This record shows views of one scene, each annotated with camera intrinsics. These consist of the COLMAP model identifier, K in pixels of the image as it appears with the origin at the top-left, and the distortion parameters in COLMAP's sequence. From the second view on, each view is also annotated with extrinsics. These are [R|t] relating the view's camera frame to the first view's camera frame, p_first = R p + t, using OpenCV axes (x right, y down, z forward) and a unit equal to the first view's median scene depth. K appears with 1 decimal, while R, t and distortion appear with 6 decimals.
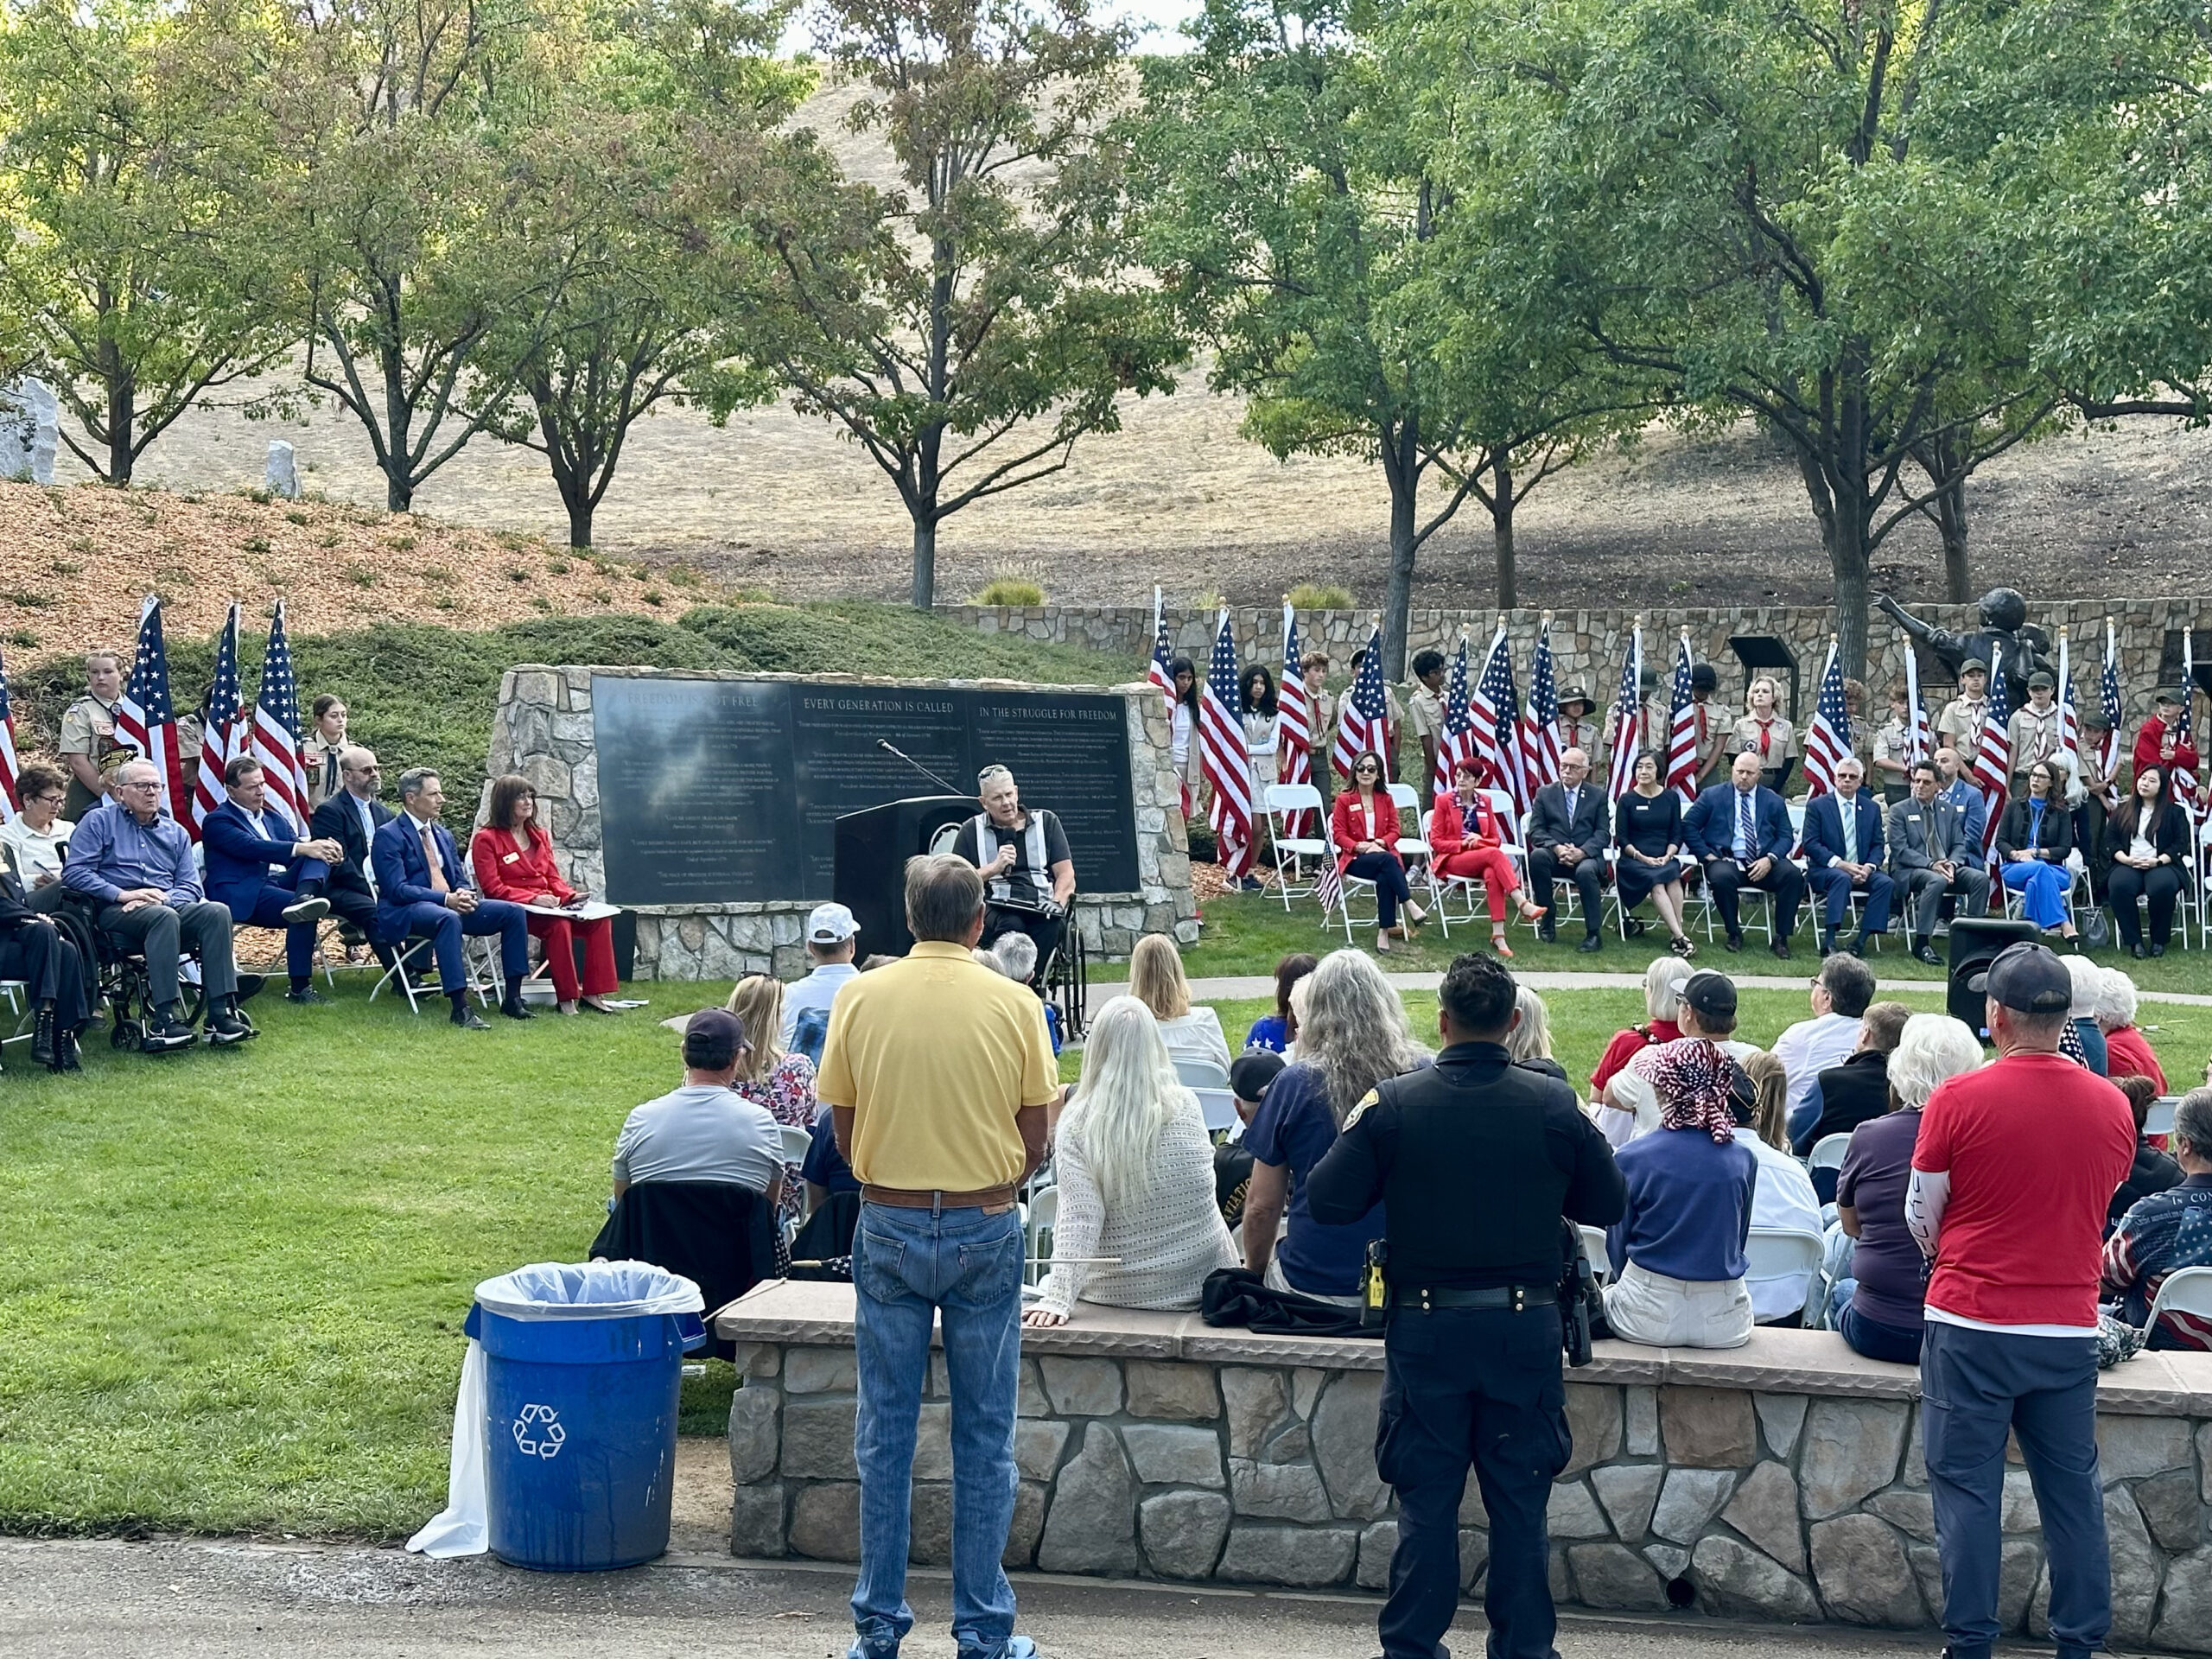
lens RADIAL K [[3467.1, 0, 1114.1], [0, 3467.1, 831.3], [0, 0, 1]] dist [0.127890, 0.000000]
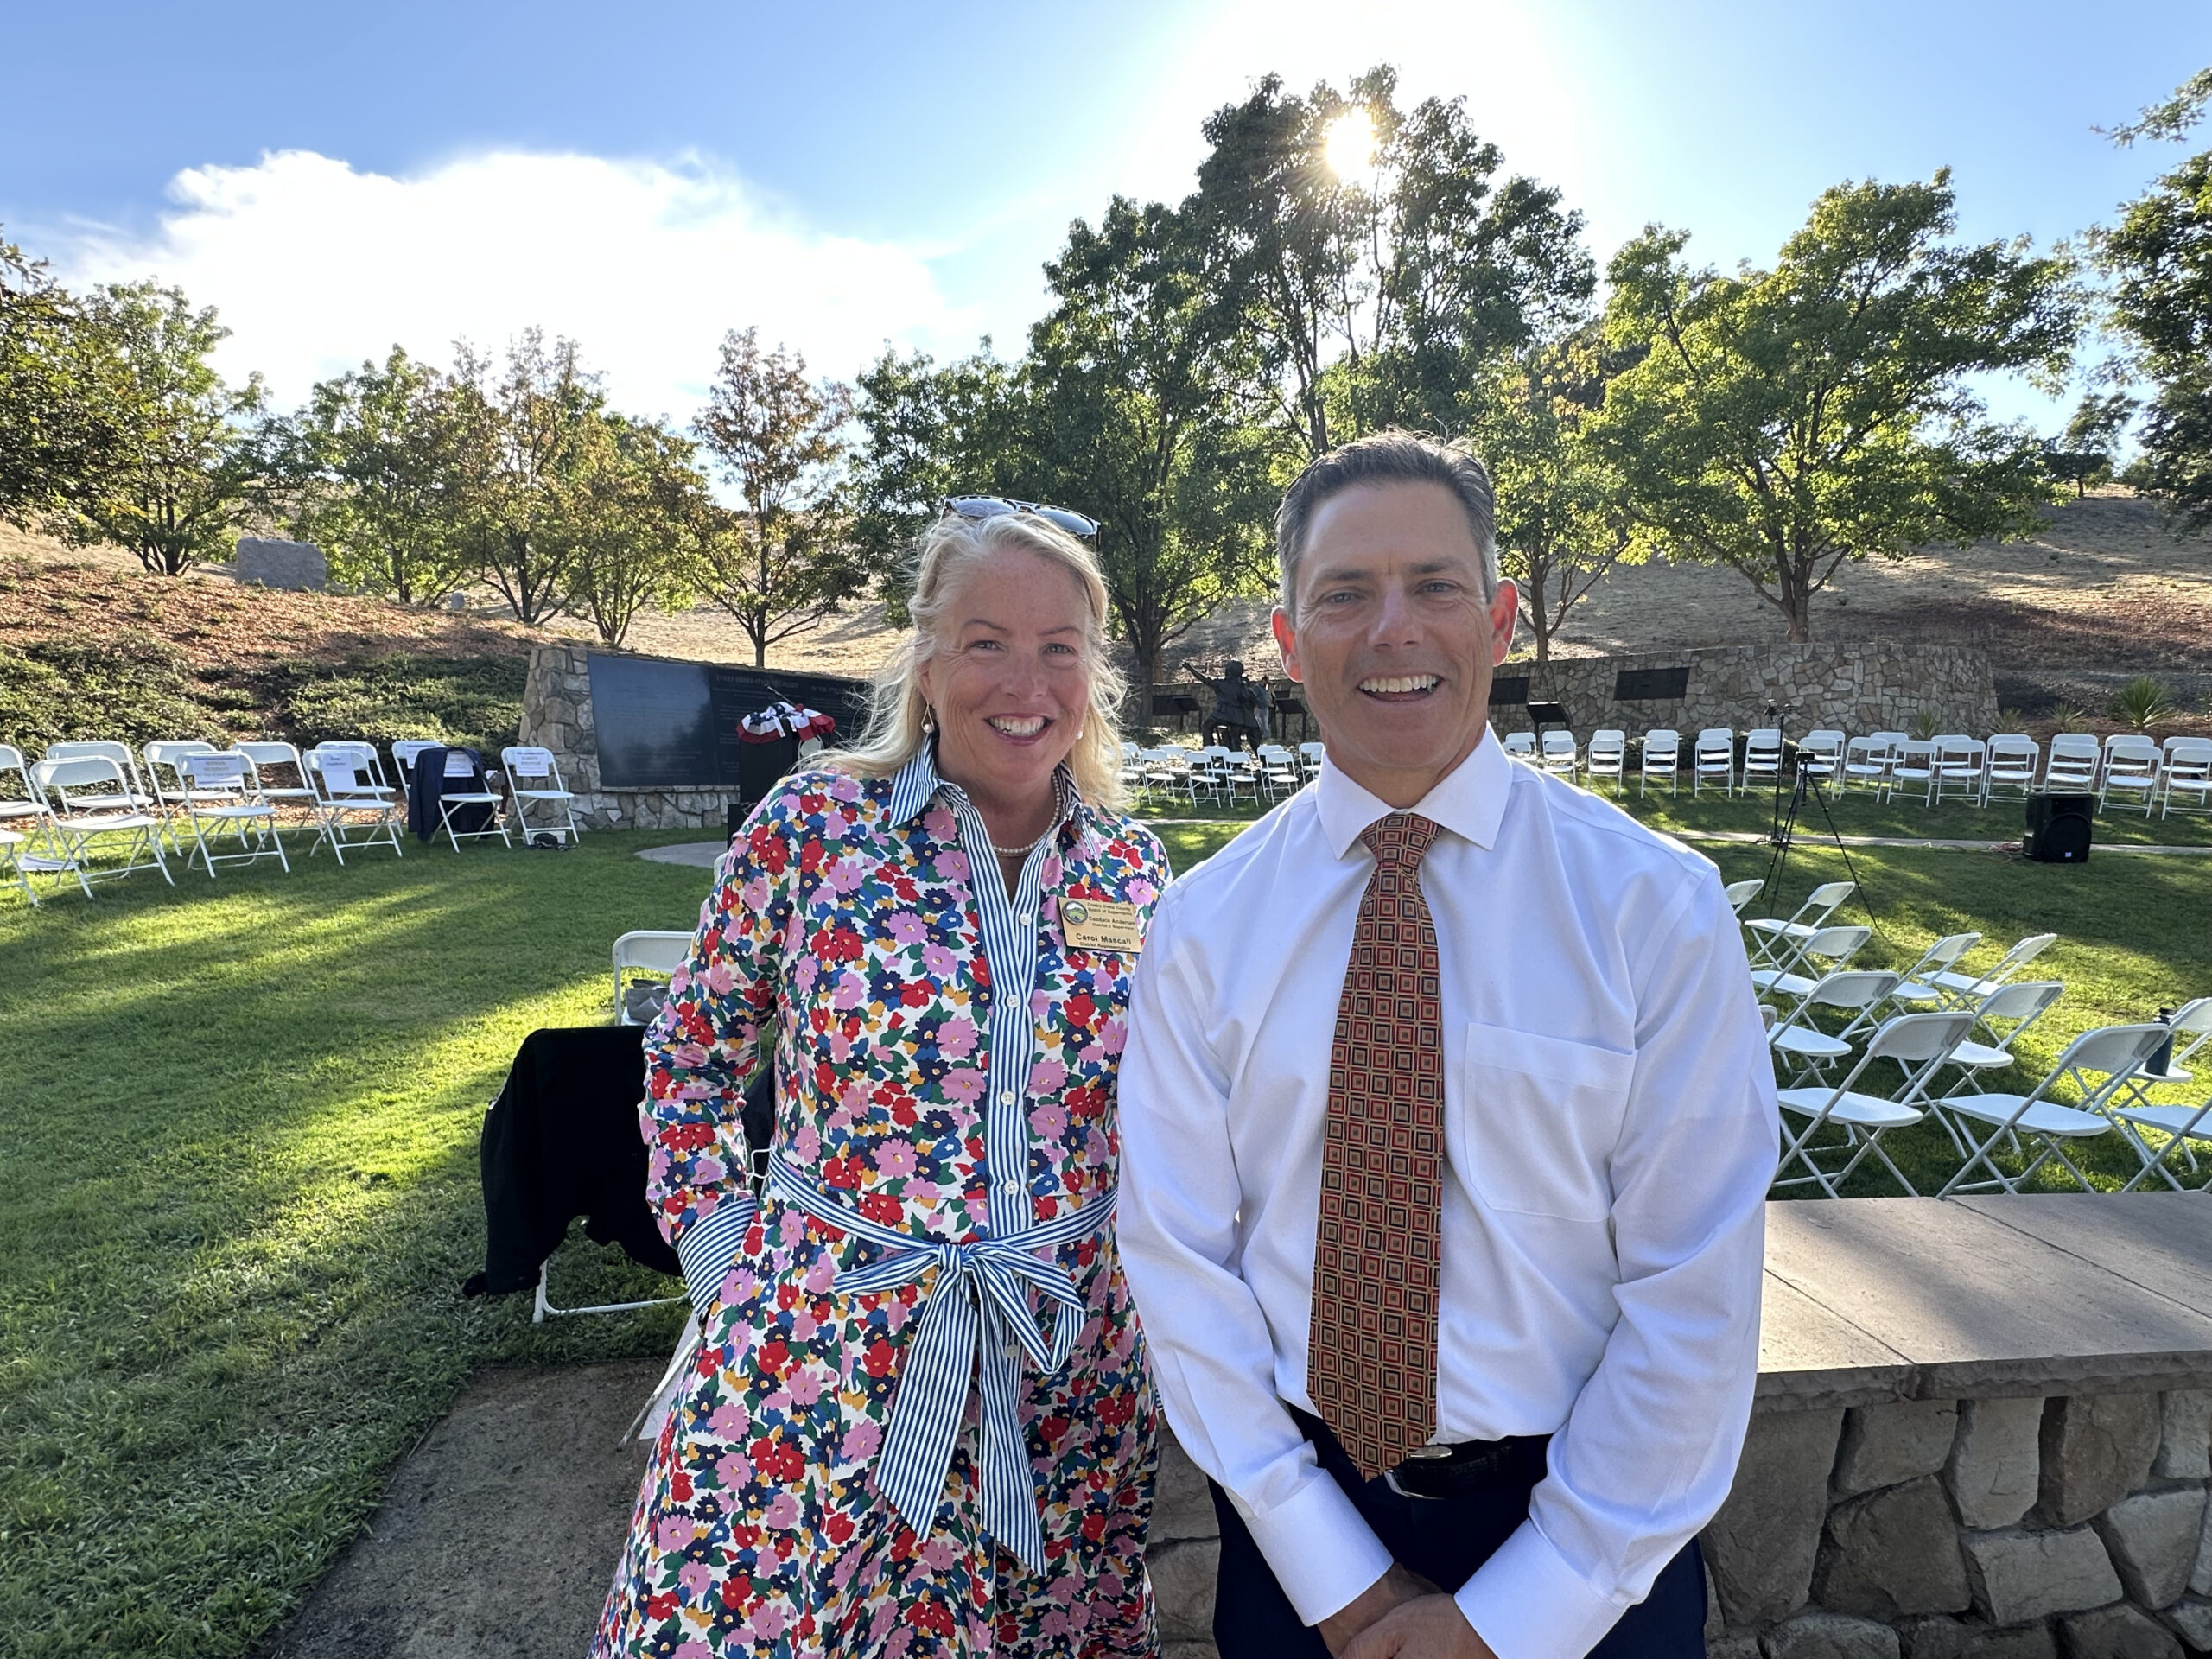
lens RADIAL K [[1119.9, 0, 1094.4], [0, 1119.9, 841.5], [0, 0, 1]] dist [-0.005180, 0.000022]
pose [[0.970519, -0.023912, 0.239836, -0.035264], [0.012021, 0.998630, 0.050921, 0.019314], [-0.240725, -0.046536, 0.969477, 0.337477]]
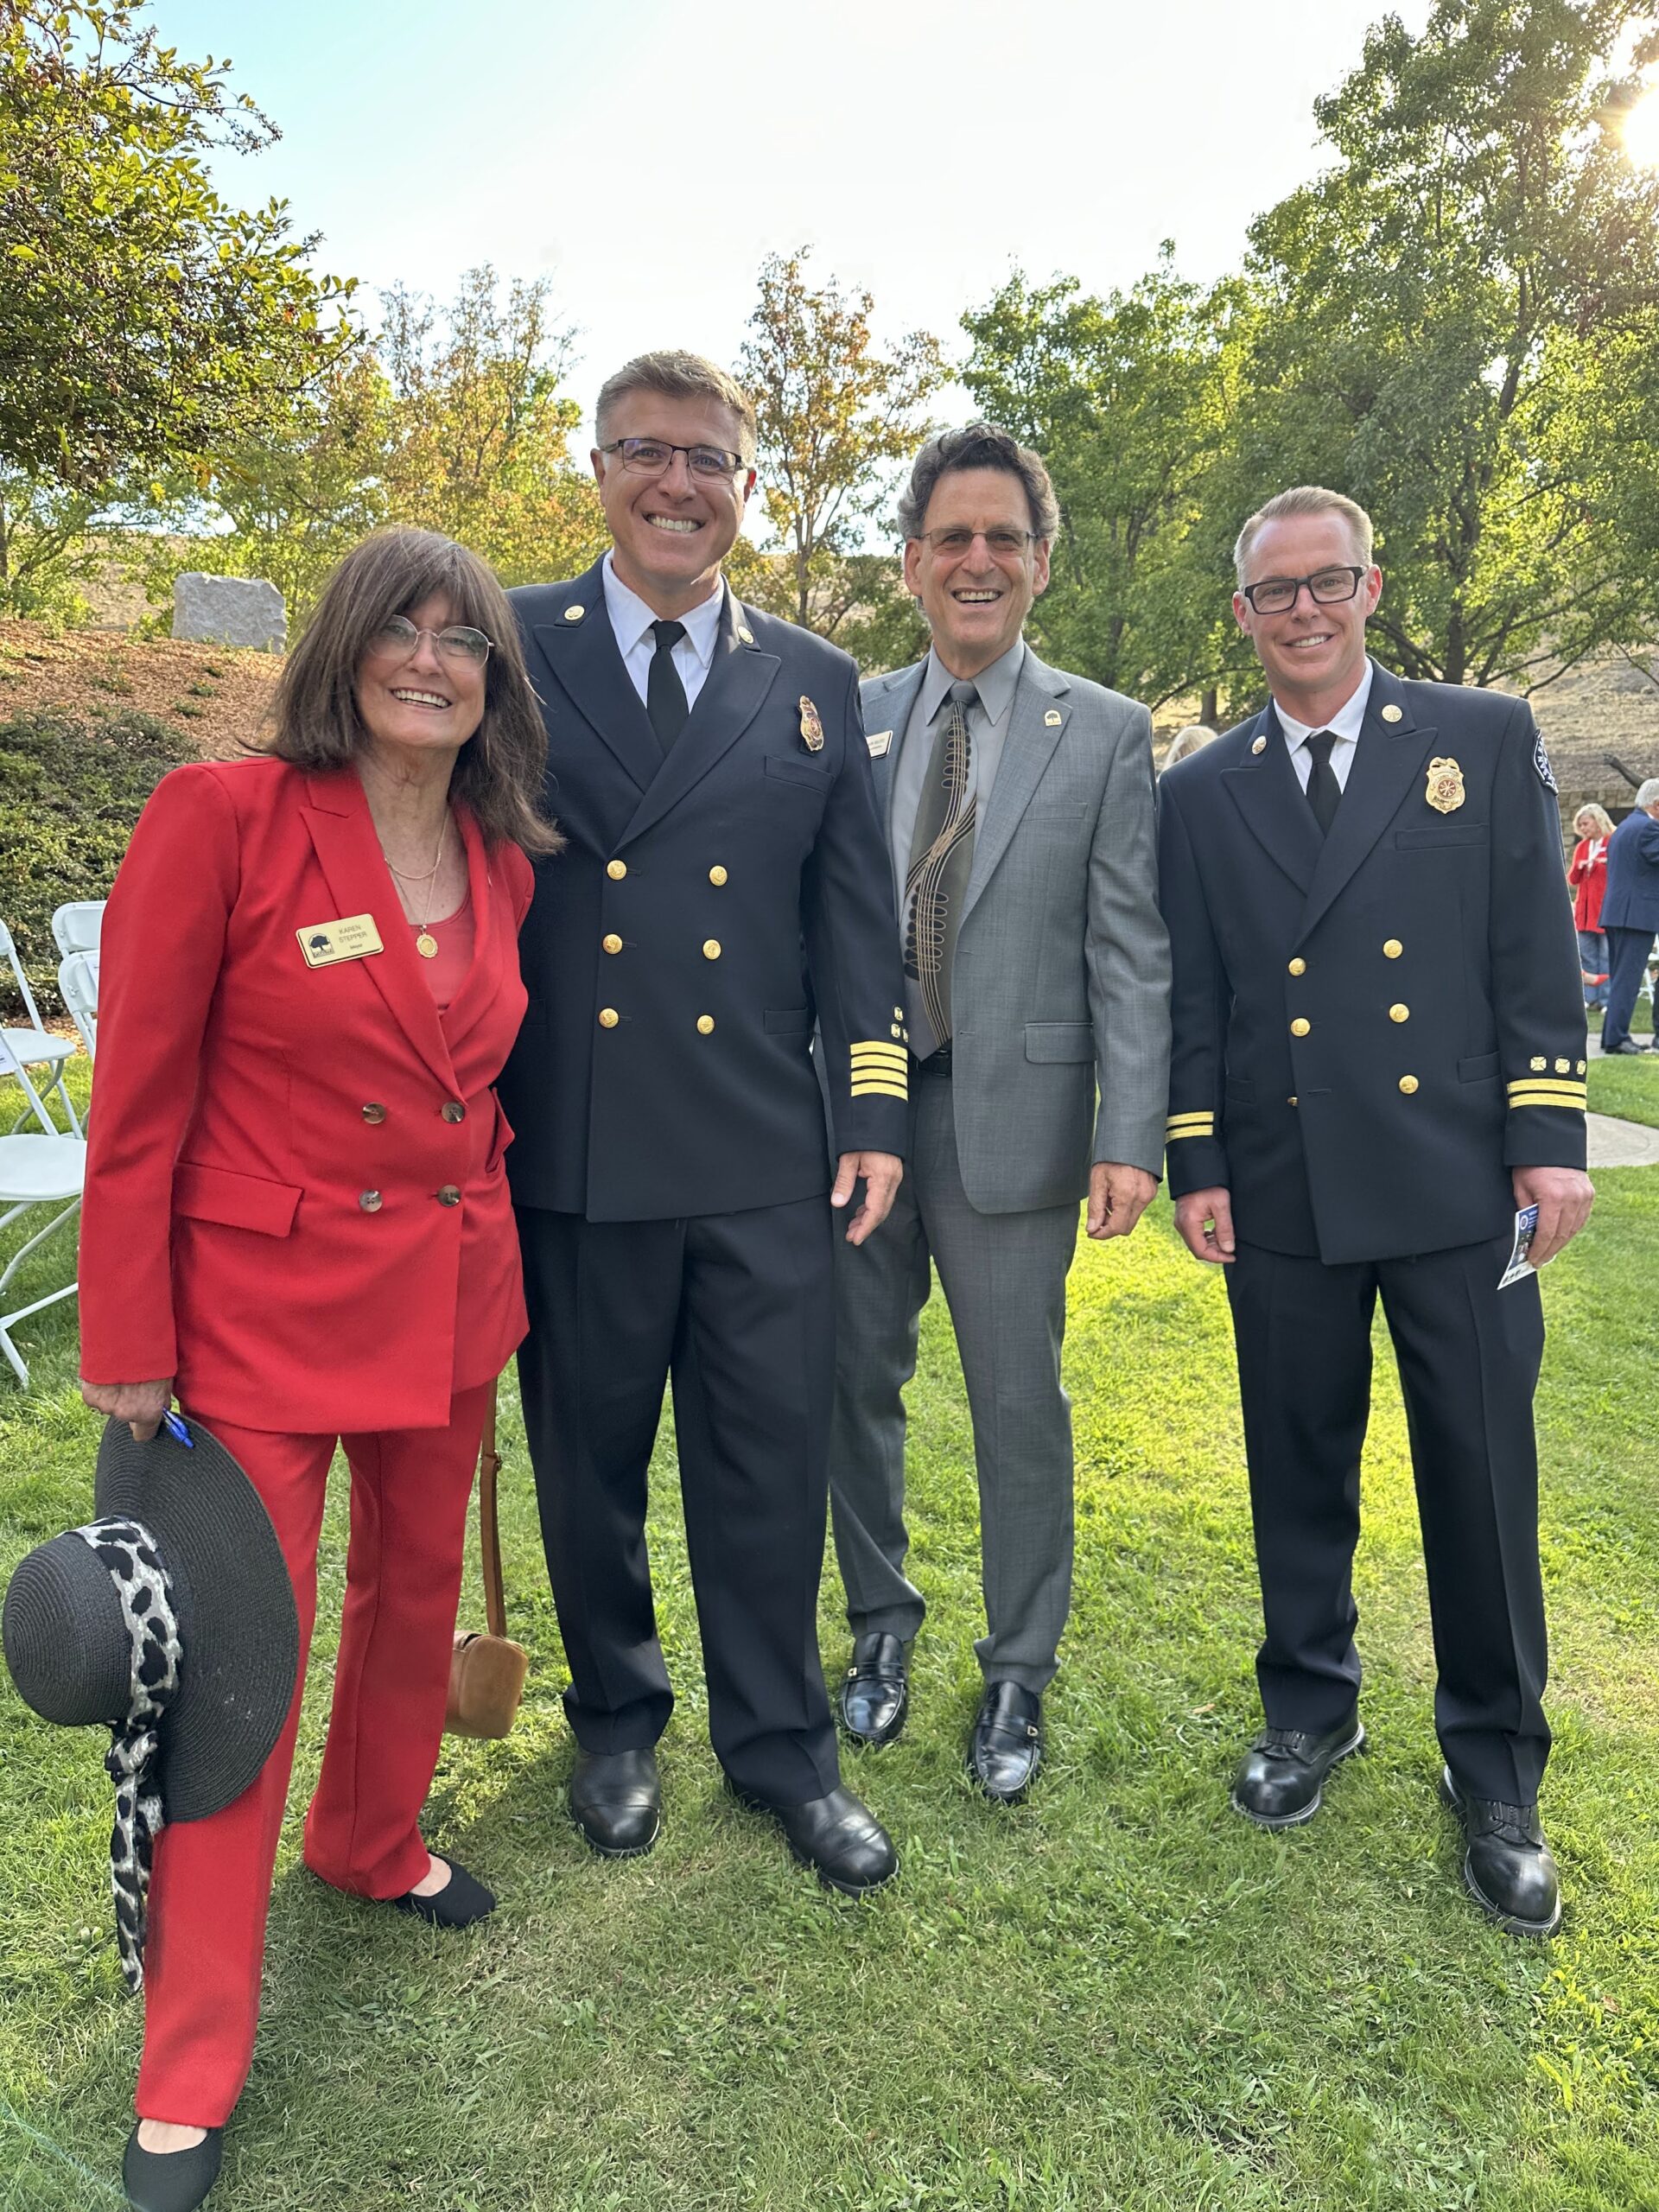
lens RADIAL K [[1562.4, 0, 818.6], [0, 1562.4, 1116.1], [0, 0, 1]] dist [0.008952, -0.020441]
pose [[0.997790, -0.004625, 0.066292, -0.178916], [-0.002592, 0.994106, 0.108380, 0.011025], [-0.066402, -0.108312, 0.991897, 0.482547]]
